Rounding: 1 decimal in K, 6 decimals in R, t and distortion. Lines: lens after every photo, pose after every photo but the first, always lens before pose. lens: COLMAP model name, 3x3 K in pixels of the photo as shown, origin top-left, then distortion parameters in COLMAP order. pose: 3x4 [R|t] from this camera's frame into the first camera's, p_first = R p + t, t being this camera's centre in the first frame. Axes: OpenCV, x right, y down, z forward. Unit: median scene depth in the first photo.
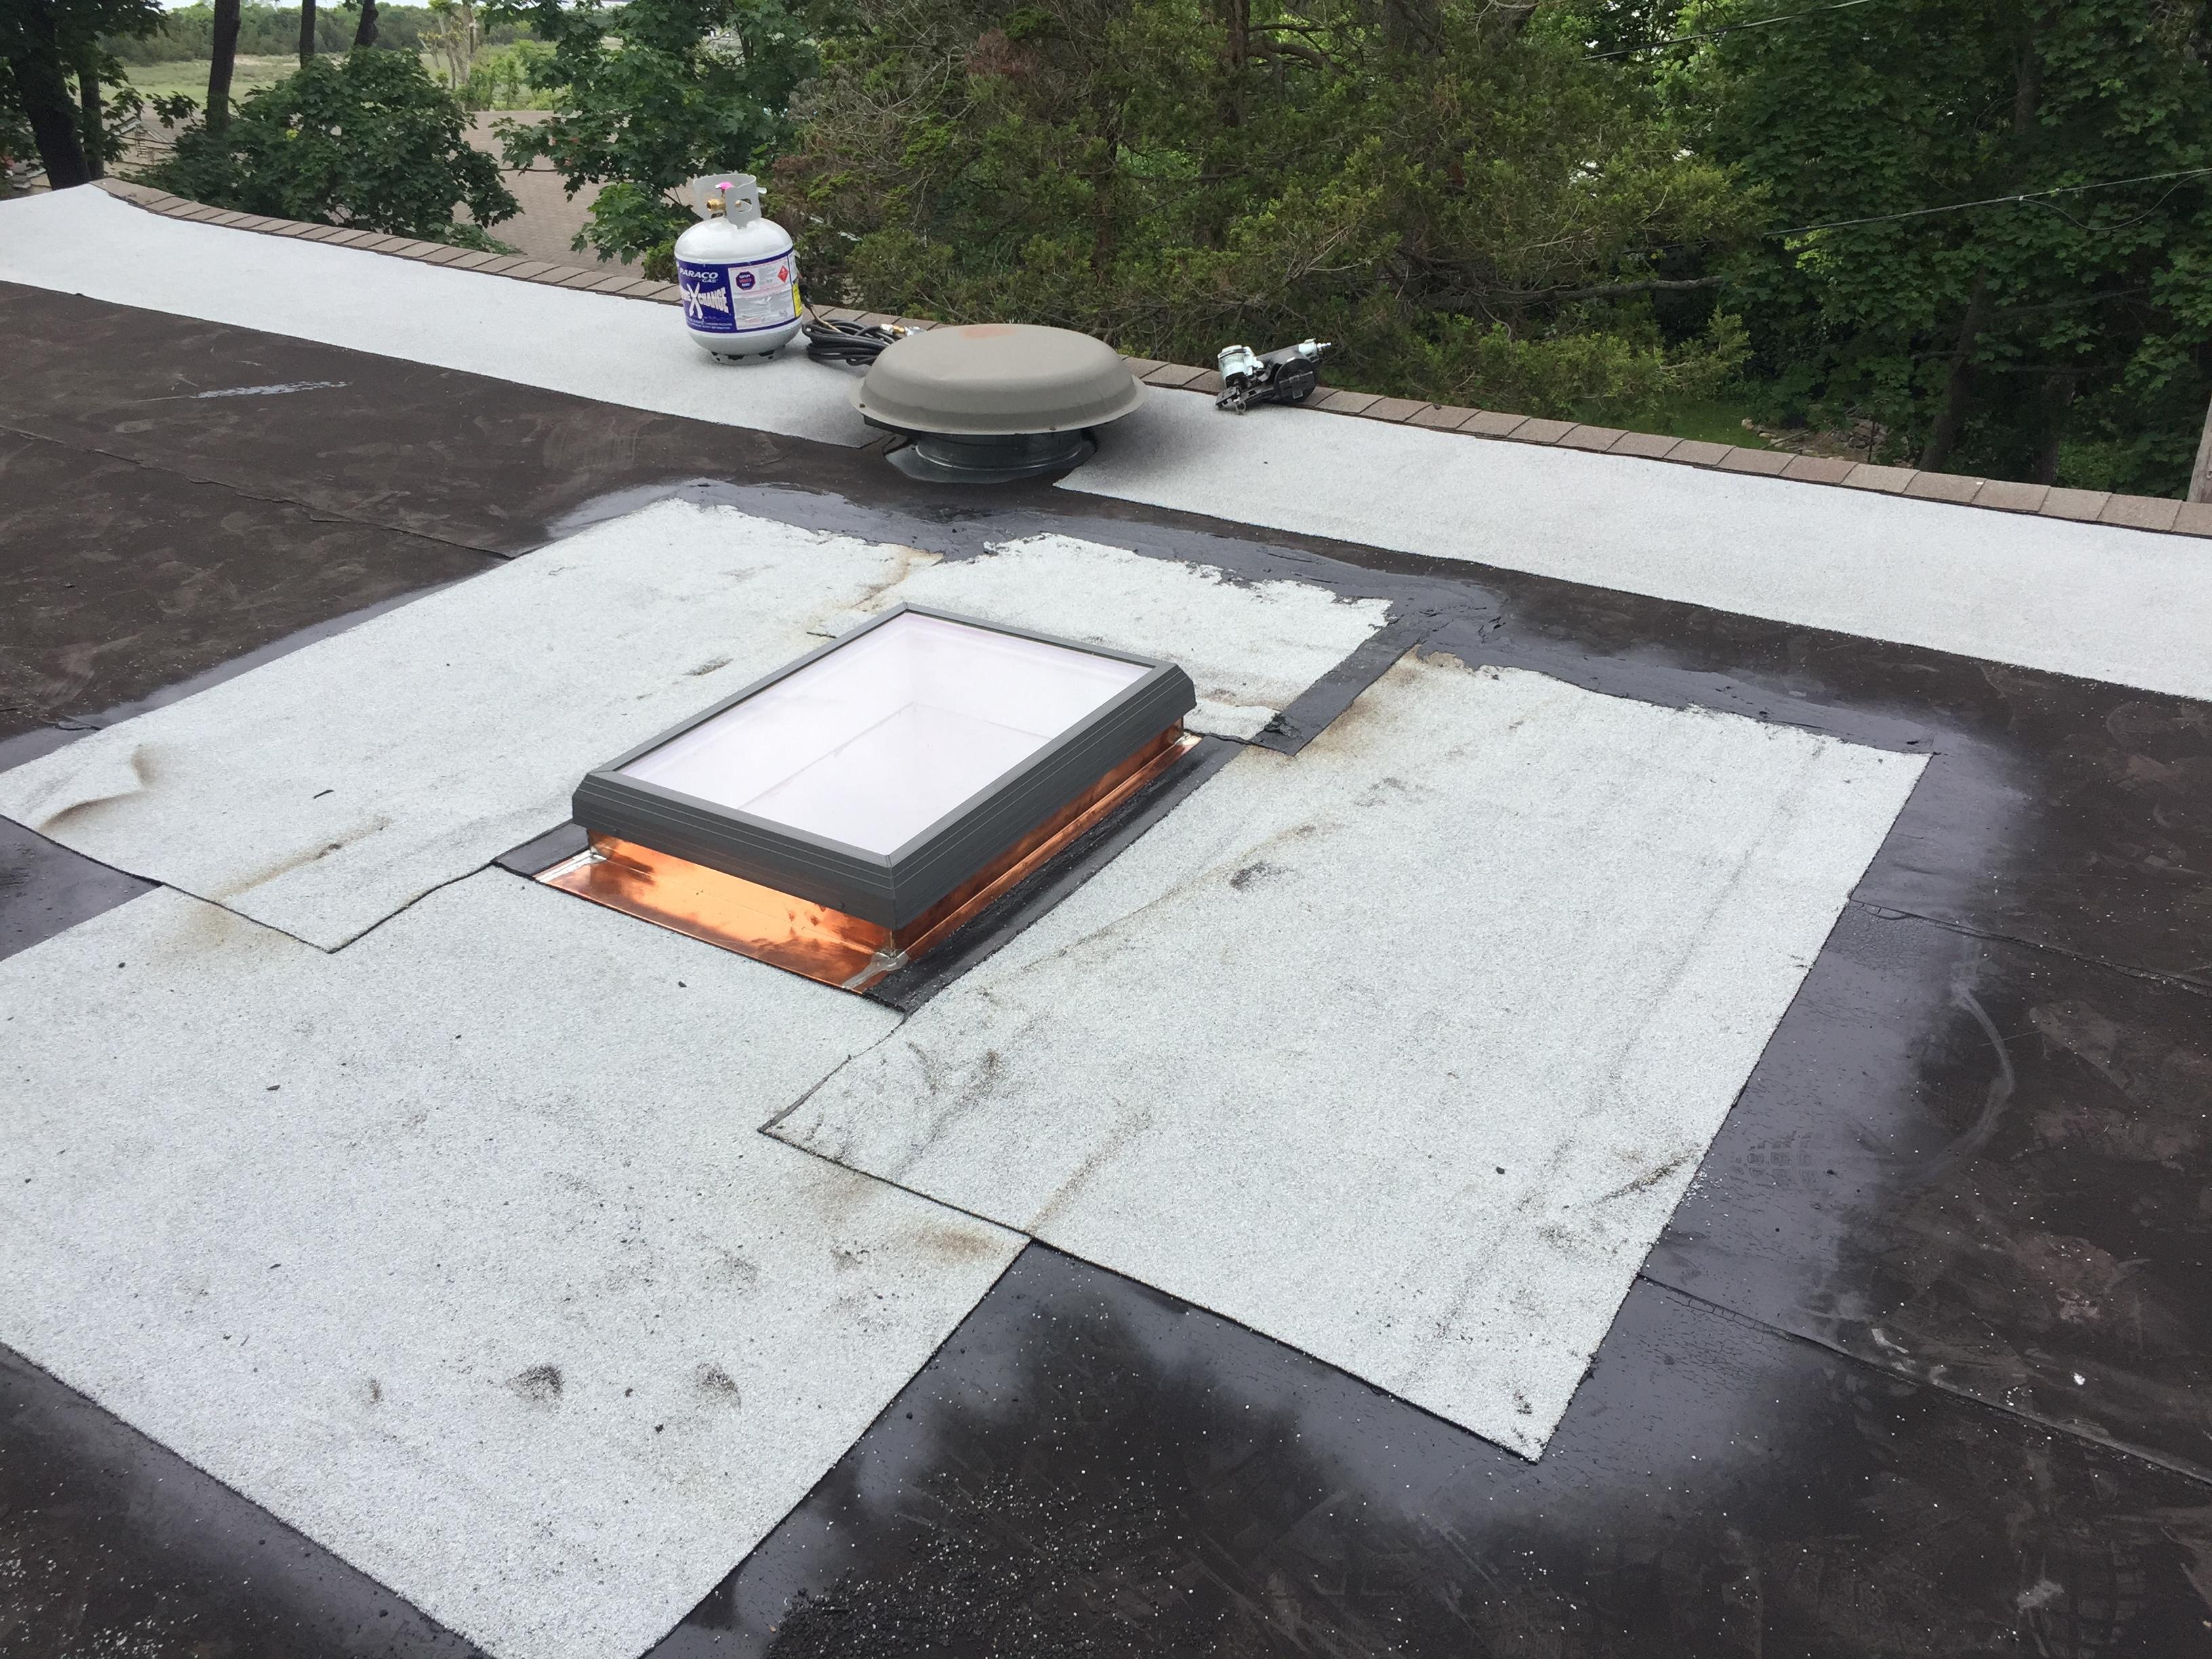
lens RADIAL K [[1860.2, 0, 1103.4], [0, 1860.2, 839.9], [0, 0, 1]] dist [0.072439, -0.105241]
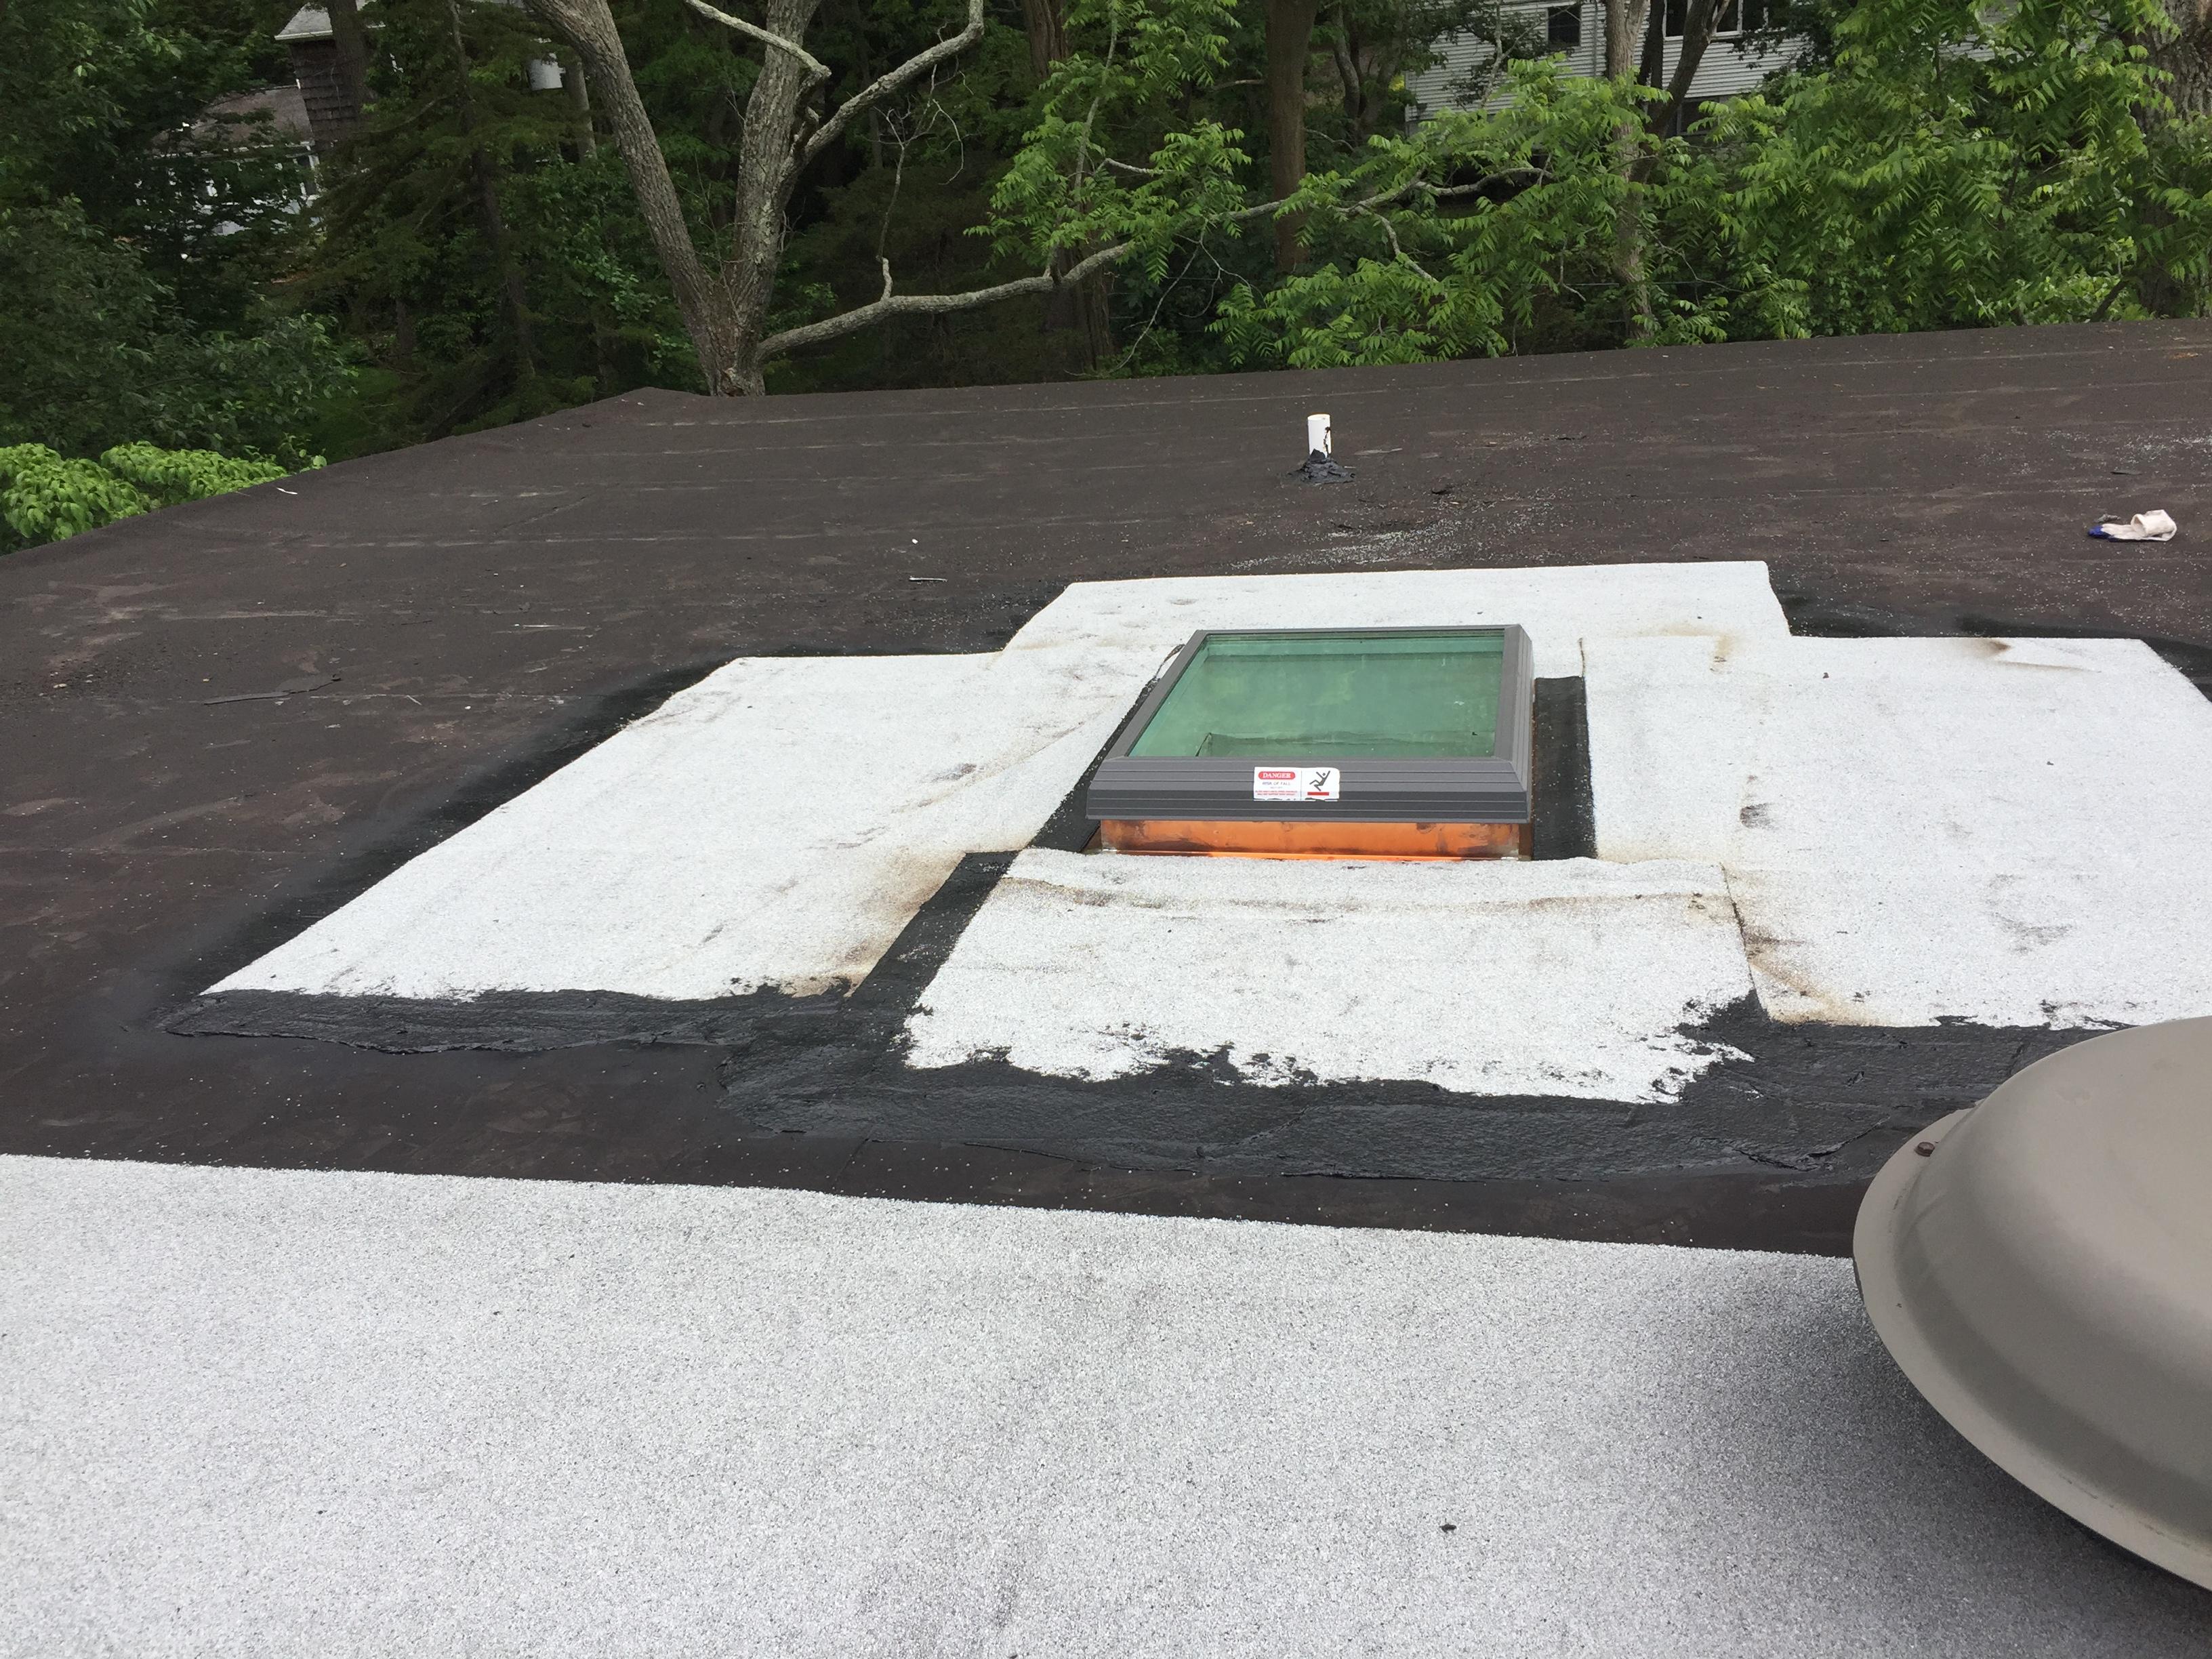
lens RADIAL K [[1860.2, 0, 1103.4], [0, 1860.2, 839.9], [0, 0, 1]] dist [0.072439, -0.105241]
pose [[-0.938032, 0.195908, -0.285862, 0.253097], [-0.086395, 0.666636, 0.740360, -0.613316], [0.335608, 0.719178, -0.608400, 1.343930]]
